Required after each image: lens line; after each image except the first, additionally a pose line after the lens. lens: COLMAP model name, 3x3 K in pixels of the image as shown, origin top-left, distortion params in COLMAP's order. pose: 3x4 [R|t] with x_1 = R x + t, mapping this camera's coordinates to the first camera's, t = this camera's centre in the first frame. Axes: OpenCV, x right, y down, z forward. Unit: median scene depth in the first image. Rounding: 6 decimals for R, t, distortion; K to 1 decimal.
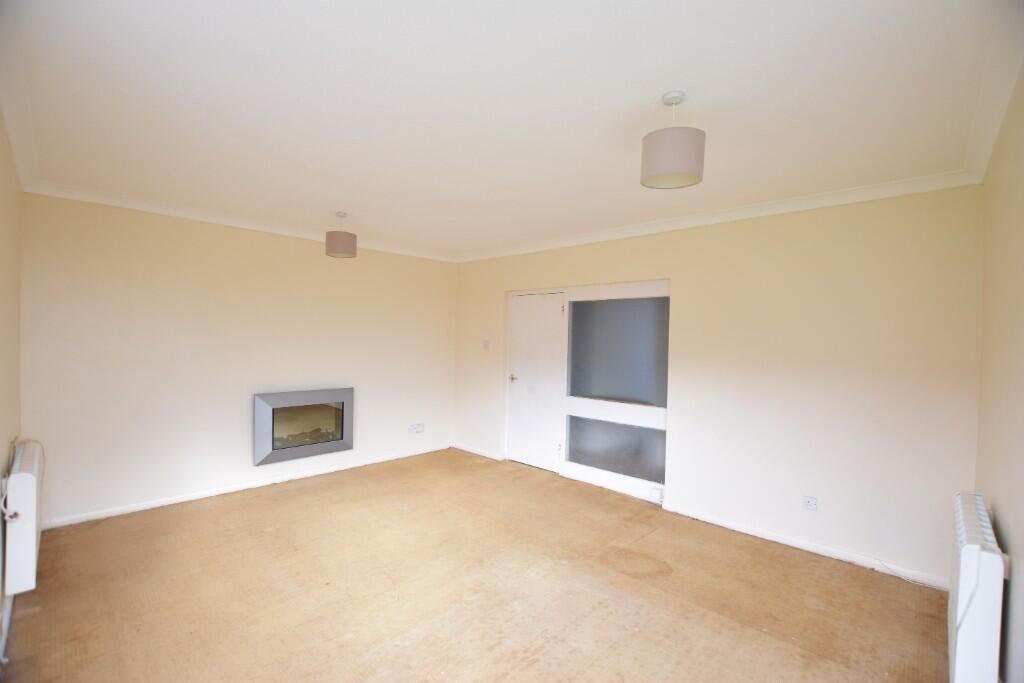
lens RADIAL K [[462.2, 0, 511.7], [0, 462.2, 343.2], [0, 0, 1]] dist [-0.025309, 0.001660]
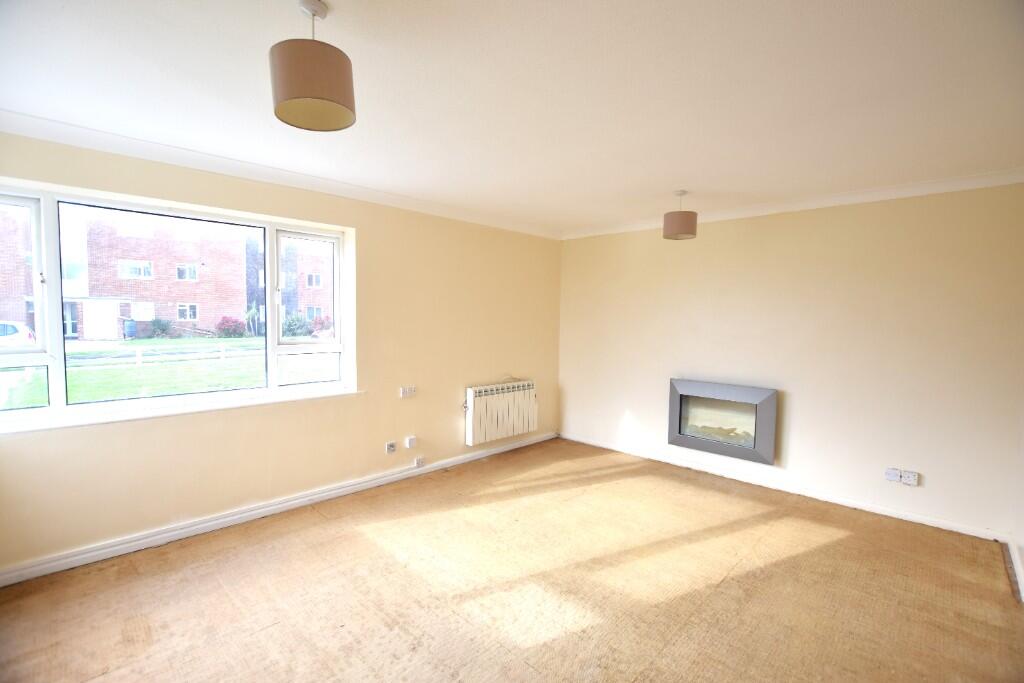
lens RADIAL K [[462.2, 0, 507.2], [0, 462.2, 341.6], [0, 0, 1]] dist [-0.025309, 0.001660]
pose [[-0.013200, 0.040014, -0.999112, 0.567116], [-0.031101, 0.998699, 0.040409, -0.007086], [0.999429, 0.031607, -0.011939, 0.666268]]
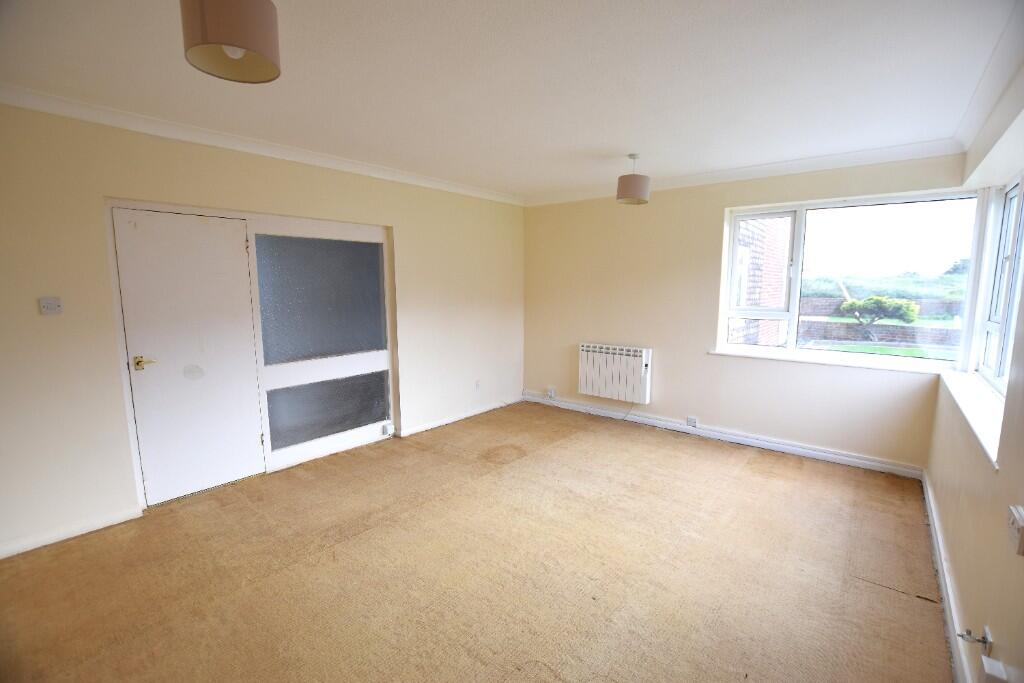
lens RADIAL K [[462.2, 0, 516.7], [0, 462.2, 344.1], [0, 0, 1]] dist [-0.025309, 0.001660]
pose [[-0.094765, -0.150977, 0.983985, -0.771249], [0.011939, 0.988189, 0.152772, -0.032229], [-0.995428, 0.026225, -0.091843, 0.822219]]
